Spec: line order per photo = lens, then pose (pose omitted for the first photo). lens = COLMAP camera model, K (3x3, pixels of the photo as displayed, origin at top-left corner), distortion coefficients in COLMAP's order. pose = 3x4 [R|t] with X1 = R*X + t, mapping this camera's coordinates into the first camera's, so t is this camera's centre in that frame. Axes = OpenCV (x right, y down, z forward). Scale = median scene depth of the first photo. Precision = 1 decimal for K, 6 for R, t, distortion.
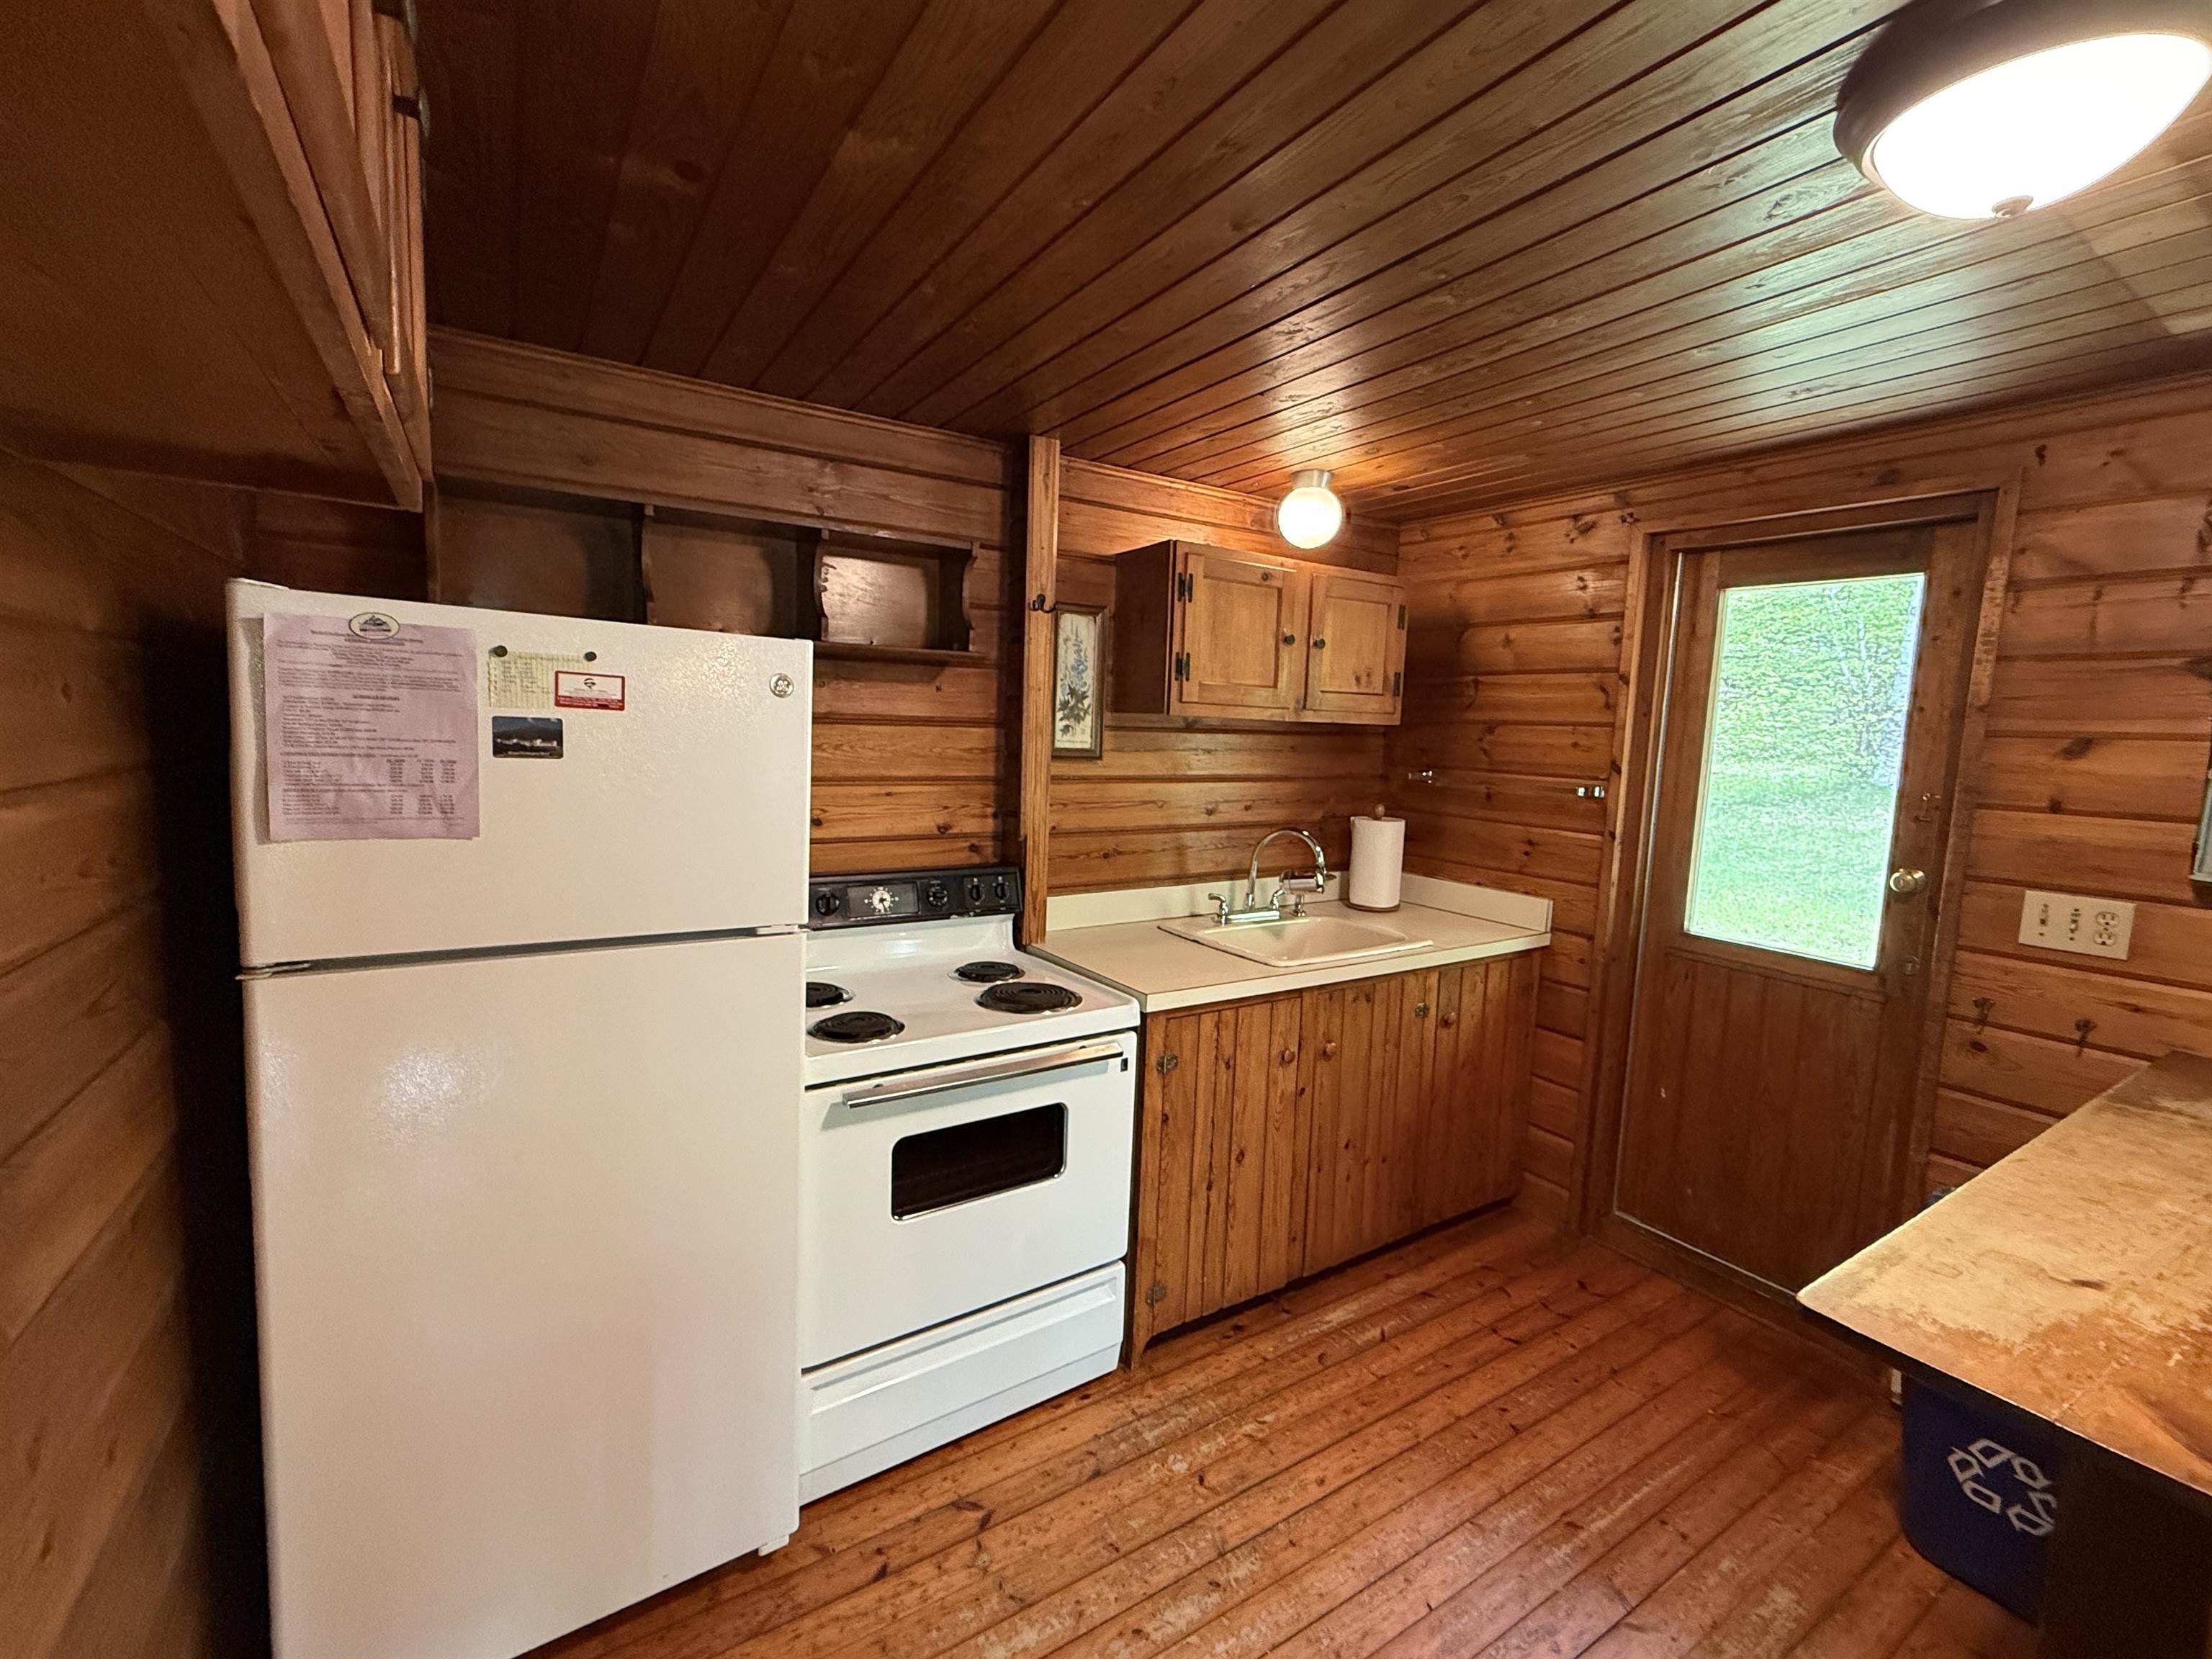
lens RADIAL K [[944.4, 0, 1106.4], [0, 944.4, 830.1], [0, 0, 1]] dist [0.000777, -0.000423]
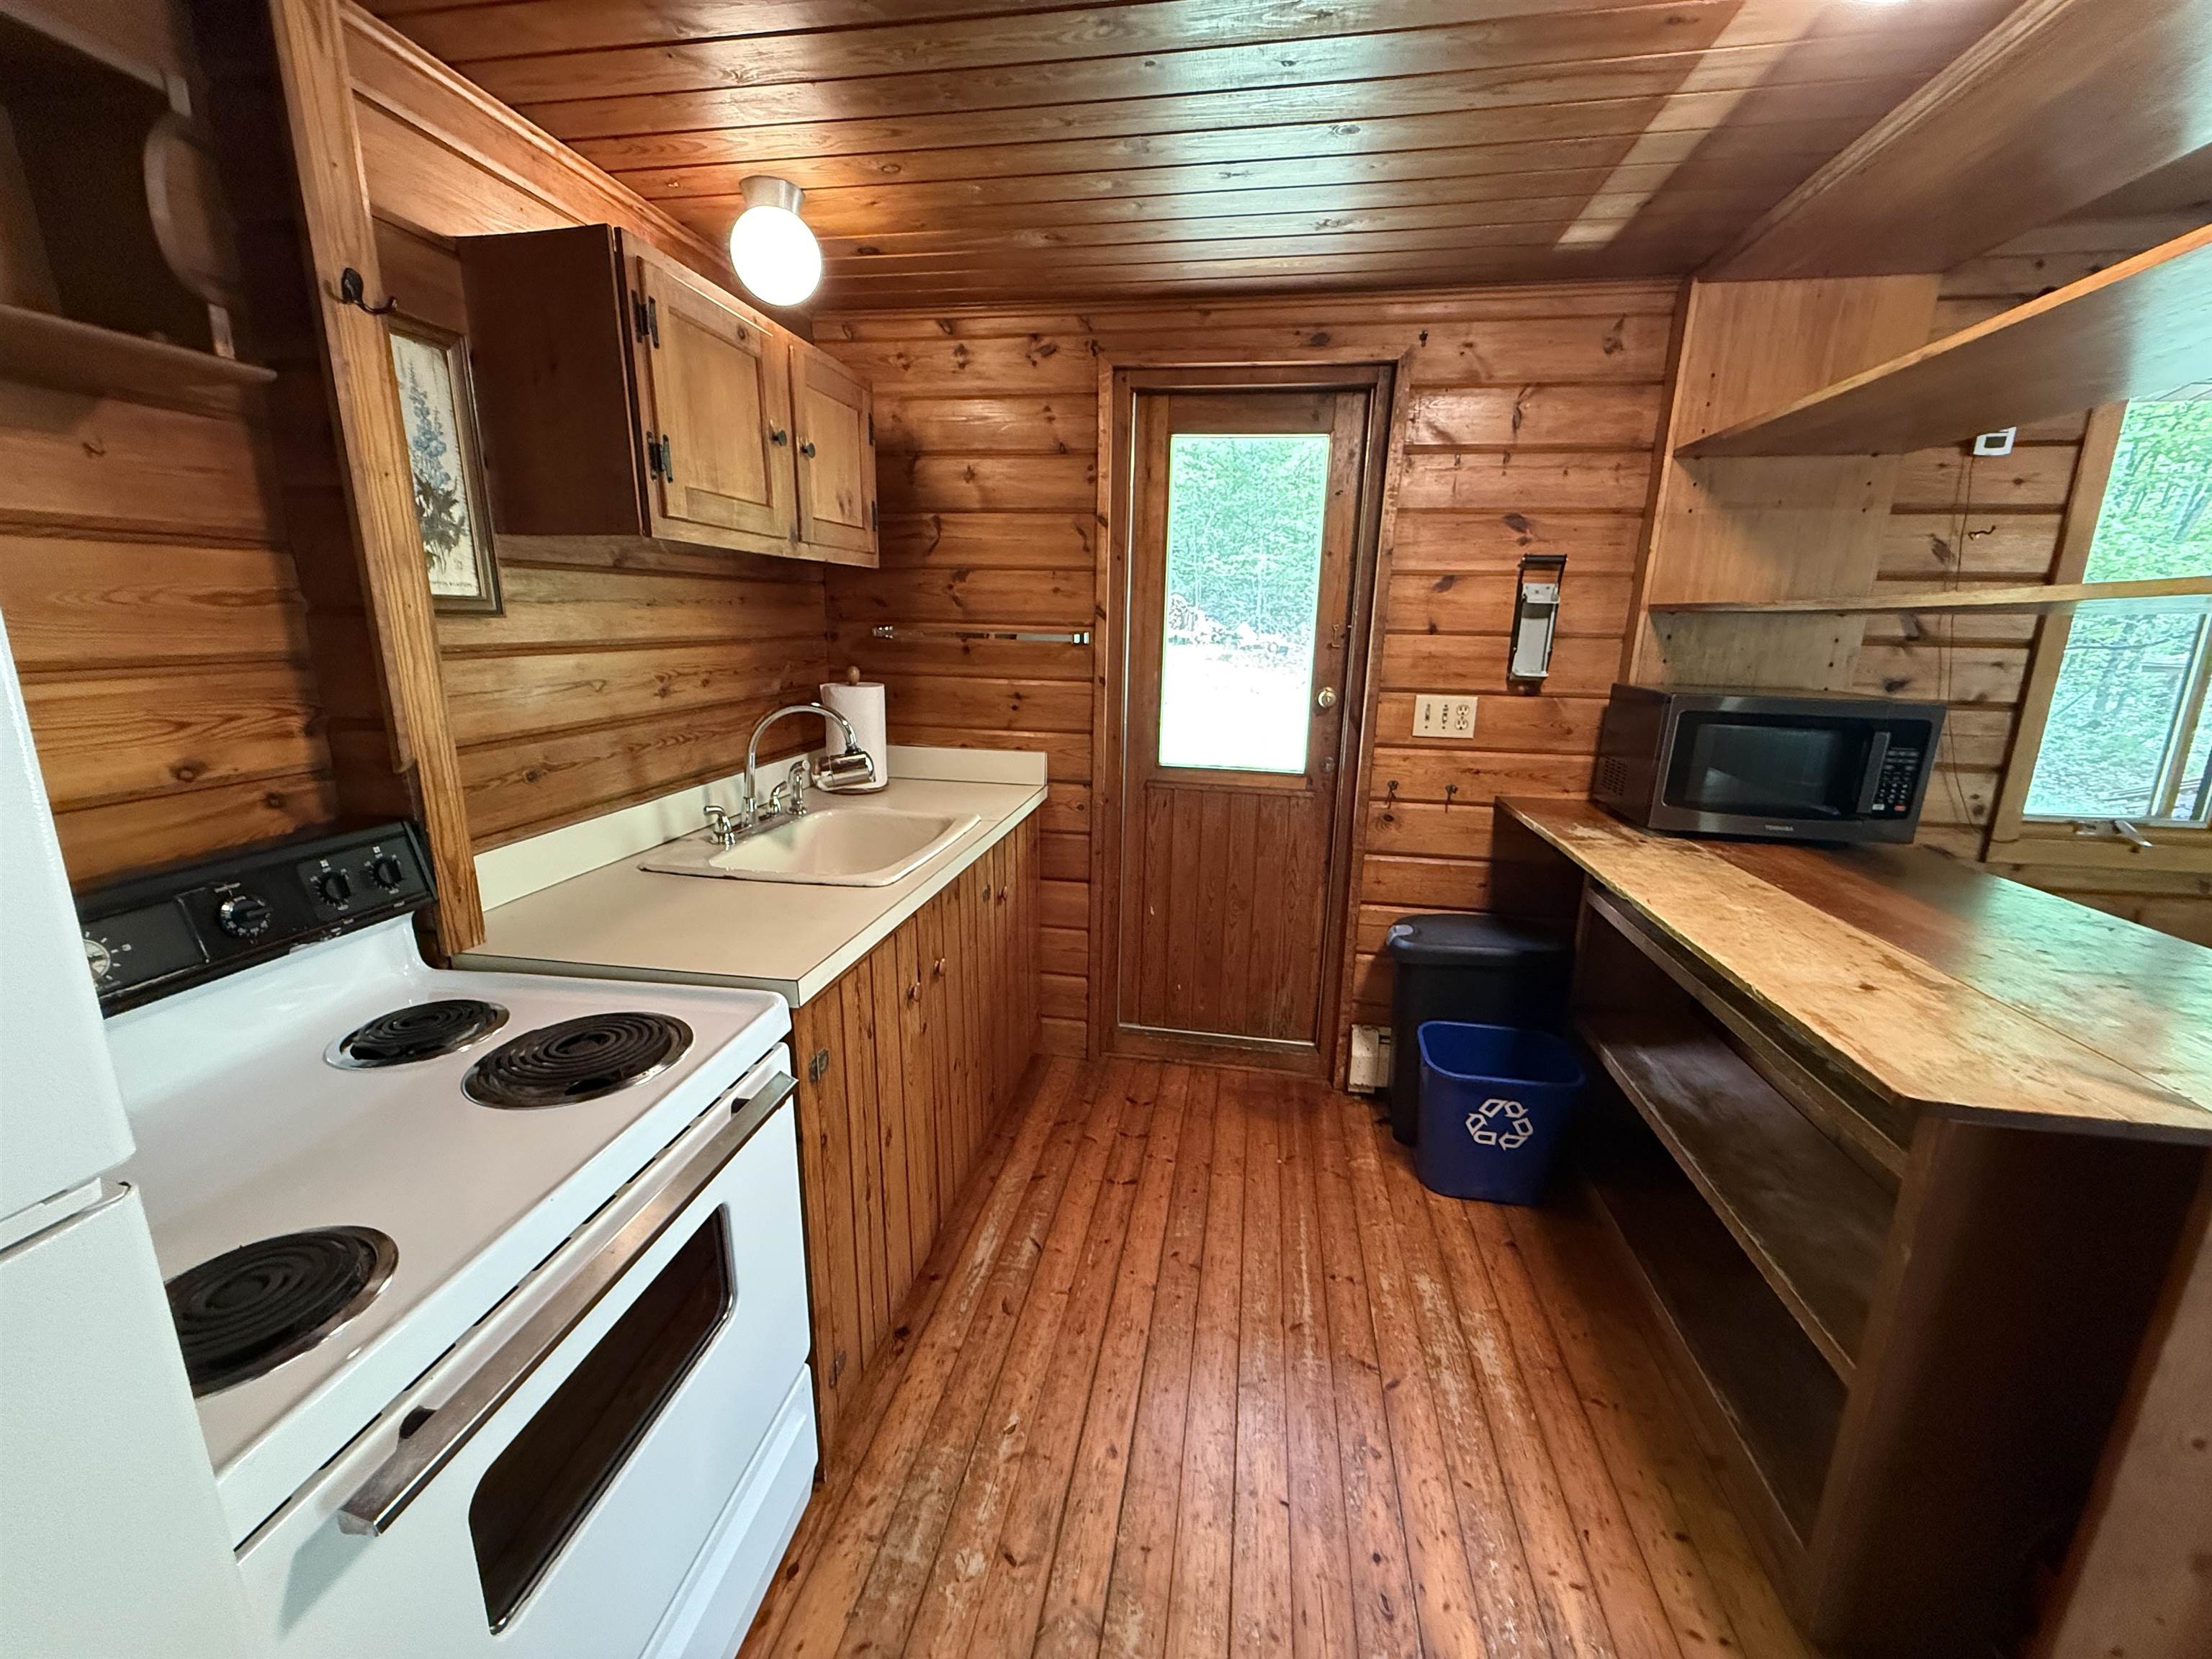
lens RADIAL K [[875.8, 0, 1102.4], [0, 875.8, 829.7], [0, 0, 1]] dist [-0.000147, -0.000428]
pose [[0.678626, -0.195481, 0.707993, -0.186900], [0.086697, 0.978513, 0.187072, -0.015821], [-0.729349, -0.065571, 0.680992, 0.392932]]
